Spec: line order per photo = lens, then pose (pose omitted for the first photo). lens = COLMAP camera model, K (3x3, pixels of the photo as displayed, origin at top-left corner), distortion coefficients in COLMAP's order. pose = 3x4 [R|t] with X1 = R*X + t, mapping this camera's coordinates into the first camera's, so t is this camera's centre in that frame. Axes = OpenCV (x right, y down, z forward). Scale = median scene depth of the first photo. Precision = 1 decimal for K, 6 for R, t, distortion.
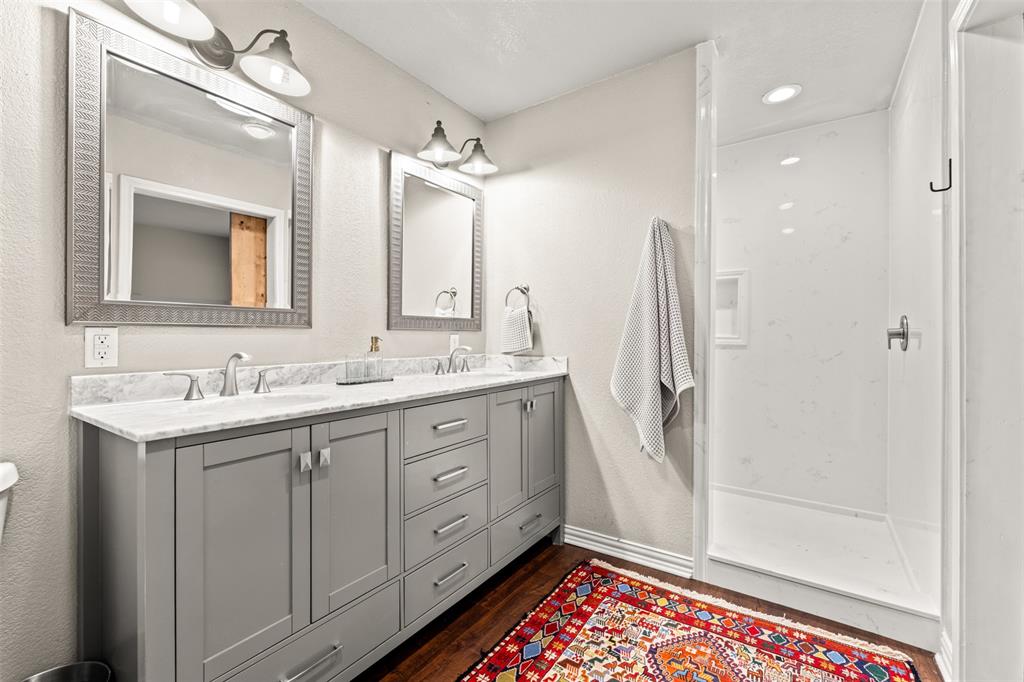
lens RADIAL K [[436.6, 0, 492.2], [0, 436.6, 341.4], [0, 0, 1]] dist [-0.003466, 0.000076]
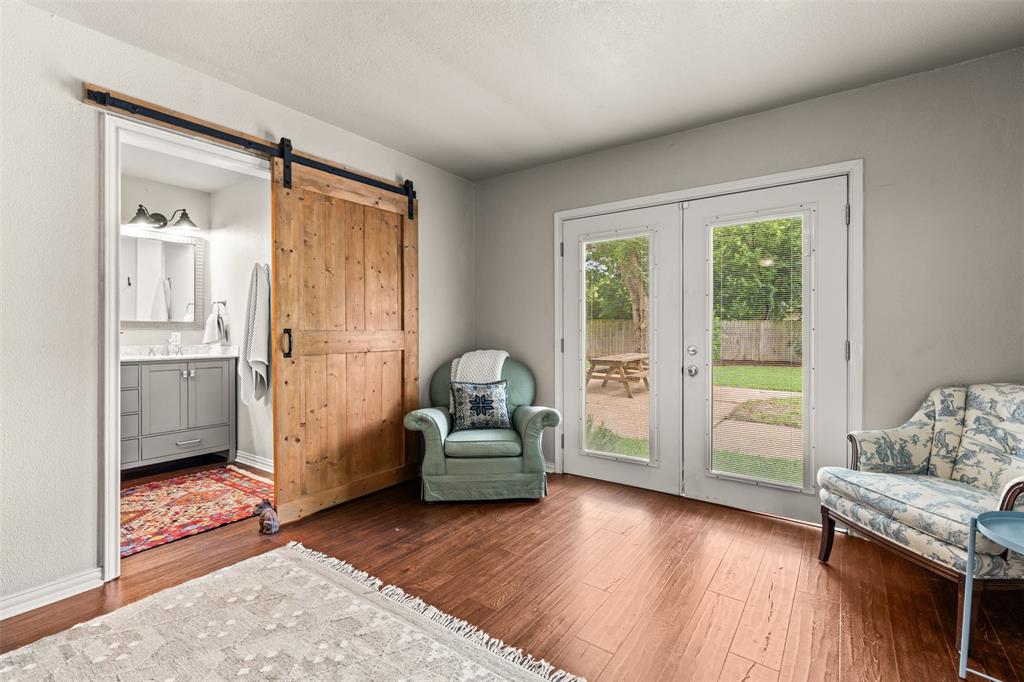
lens RADIAL K [[474.5, 0, 518.3], [0, 474.5, 340.9], [0, 0, 1]] dist [0.000772, -0.001675]
pose [[0.999916, -0.000893, -0.012924, 1.521664], [0.000961, 0.999986, 0.005260, 0.011294], [0.012919, -0.005272, 0.999903, -0.908900]]
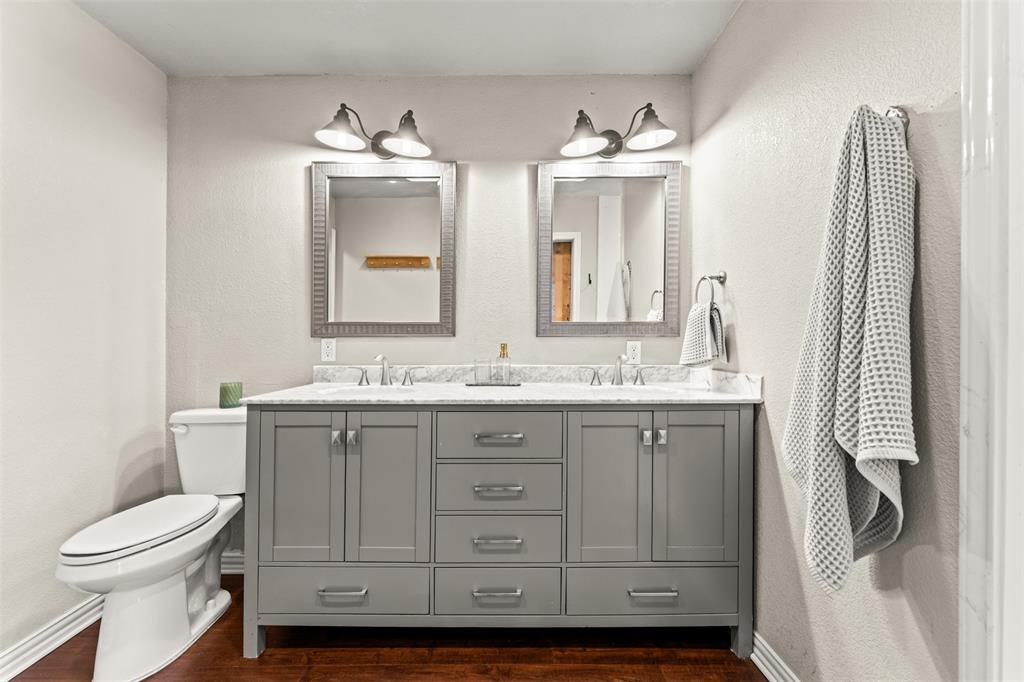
lens RADIAL K [[411.5, 0, 512.0], [0, 411.5, 339.5], [0, 0, 1]] dist [-0.000598, 0.000069]
pose [[0.586567, 0.000192, -0.809901, 0.560787], [-0.007565, 0.999958, -0.005242, -0.015524], [0.809866, 0.009202, 0.586543, 0.420783]]
